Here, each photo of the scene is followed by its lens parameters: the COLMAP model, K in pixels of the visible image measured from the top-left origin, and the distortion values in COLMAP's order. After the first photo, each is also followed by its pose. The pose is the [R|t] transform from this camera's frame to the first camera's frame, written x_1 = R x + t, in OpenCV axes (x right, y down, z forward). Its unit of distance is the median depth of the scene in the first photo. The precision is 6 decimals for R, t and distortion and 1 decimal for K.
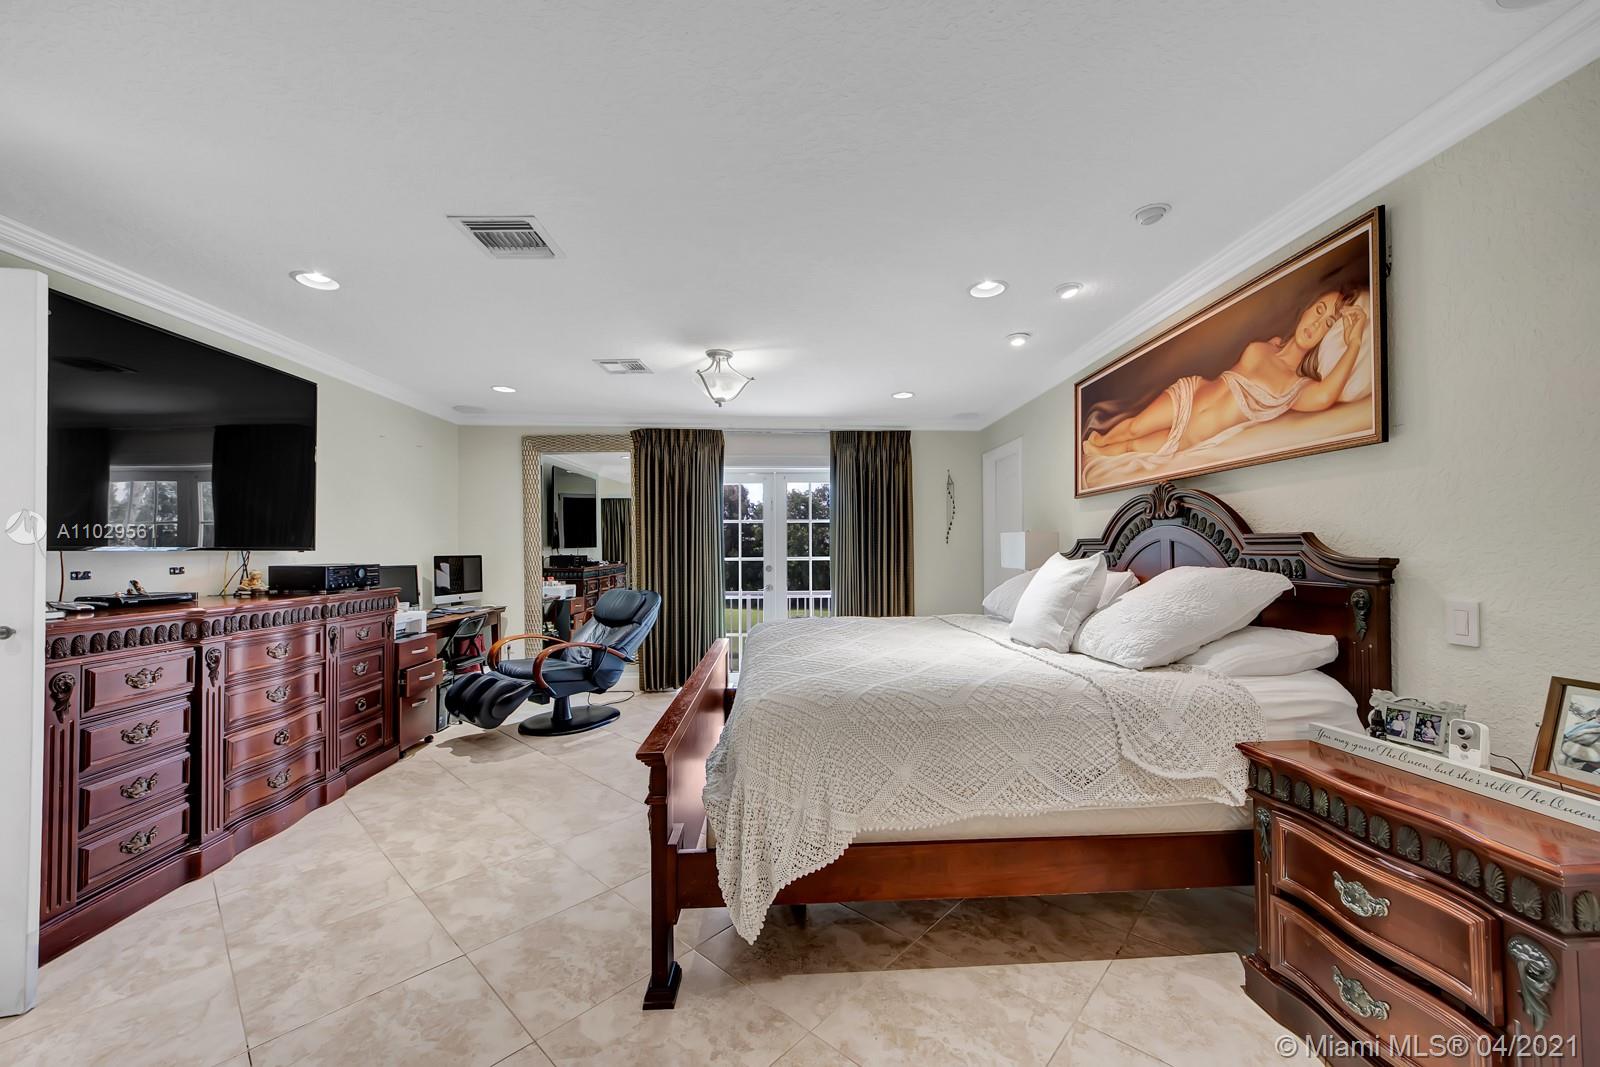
lens RADIAL K [[621.1, 0, 830.6], [0, 621.1, 541.3], [0, 0, 1]] dist [-0.000540, -0.000610]
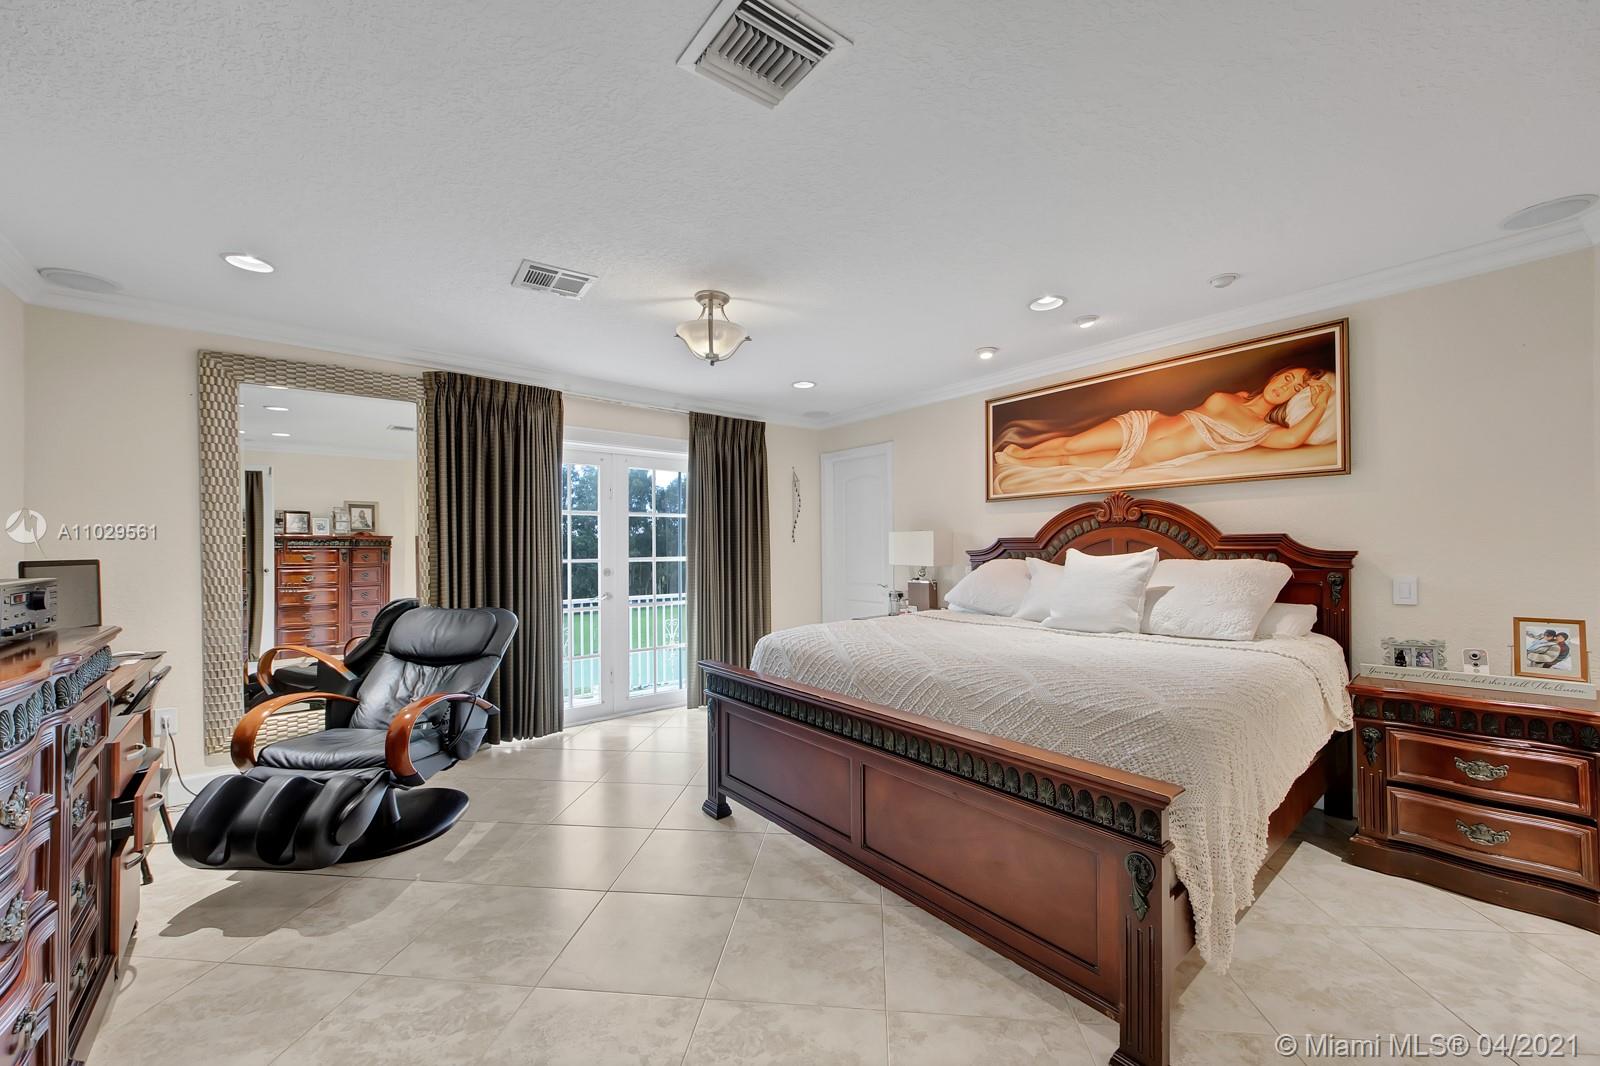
lens RADIAL K [[621.1, 0, 801.9], [0, 621.1, 541.7], [0, 0, 1]] dist [-0.000540, -0.000610]
pose [[0.800649, 0.006807, 0.599094, -0.726453], [-0.005061, 0.999977, -0.004599, 0.012368], [-0.599112, 0.000650, 0.800665, 0.396265]]
